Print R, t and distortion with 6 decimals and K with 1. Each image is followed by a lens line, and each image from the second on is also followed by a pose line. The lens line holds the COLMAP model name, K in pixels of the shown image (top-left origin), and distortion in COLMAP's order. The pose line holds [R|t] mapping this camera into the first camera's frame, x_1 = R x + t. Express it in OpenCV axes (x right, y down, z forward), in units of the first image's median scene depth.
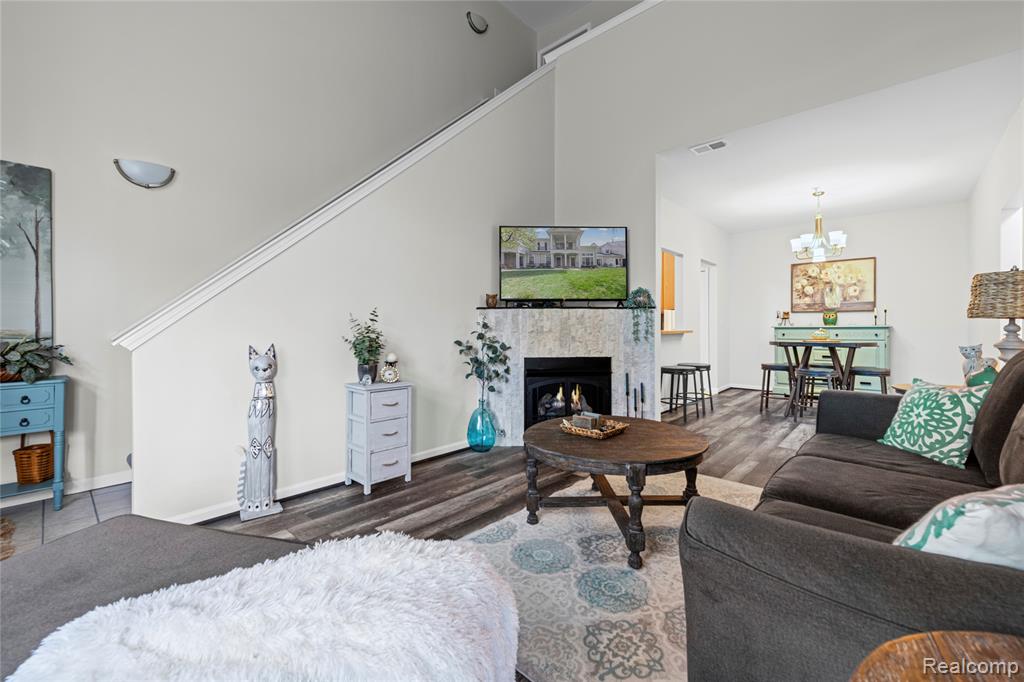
lens RADIAL K [[417.9, 0, 517.0], [0, 417.9, 331.4], [0, 0, 1]] dist [0.009976, 0.000004]
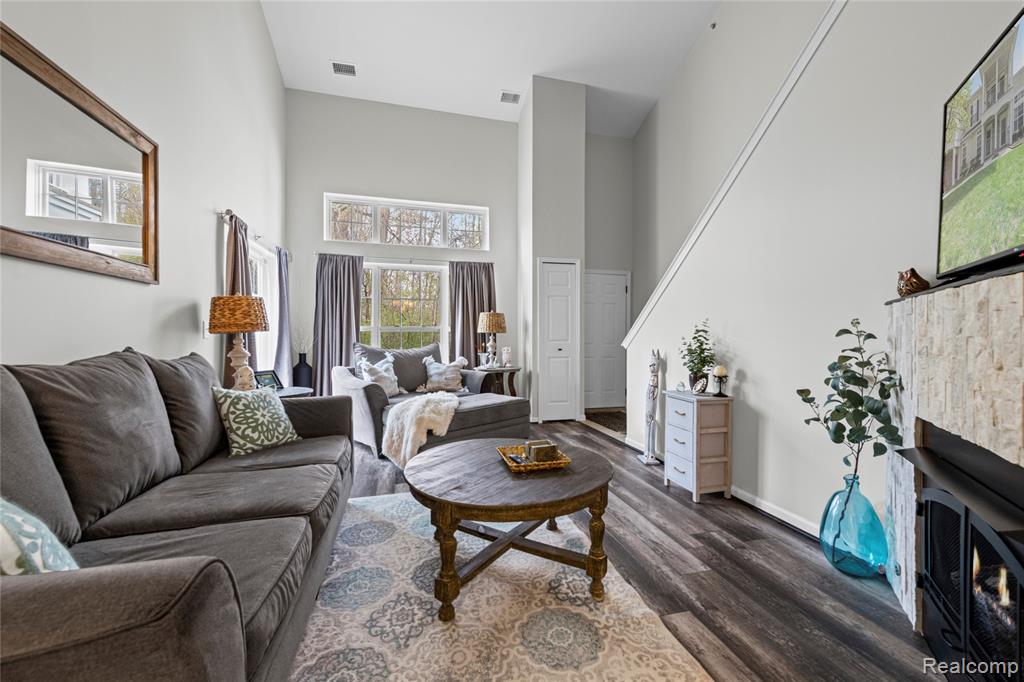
lens RADIAL K [[417.9, 0, 528.3], [0, 417.9, 336.0], [0, 0, 1]] dist [0.009976, 0.000004]
pose [[-0.520135, -0.000749, -0.854084, 0.767717], [-0.014057, 0.999872, 0.007684, -0.018288], [0.853968, 0.016002, -0.520079, 1.201264]]
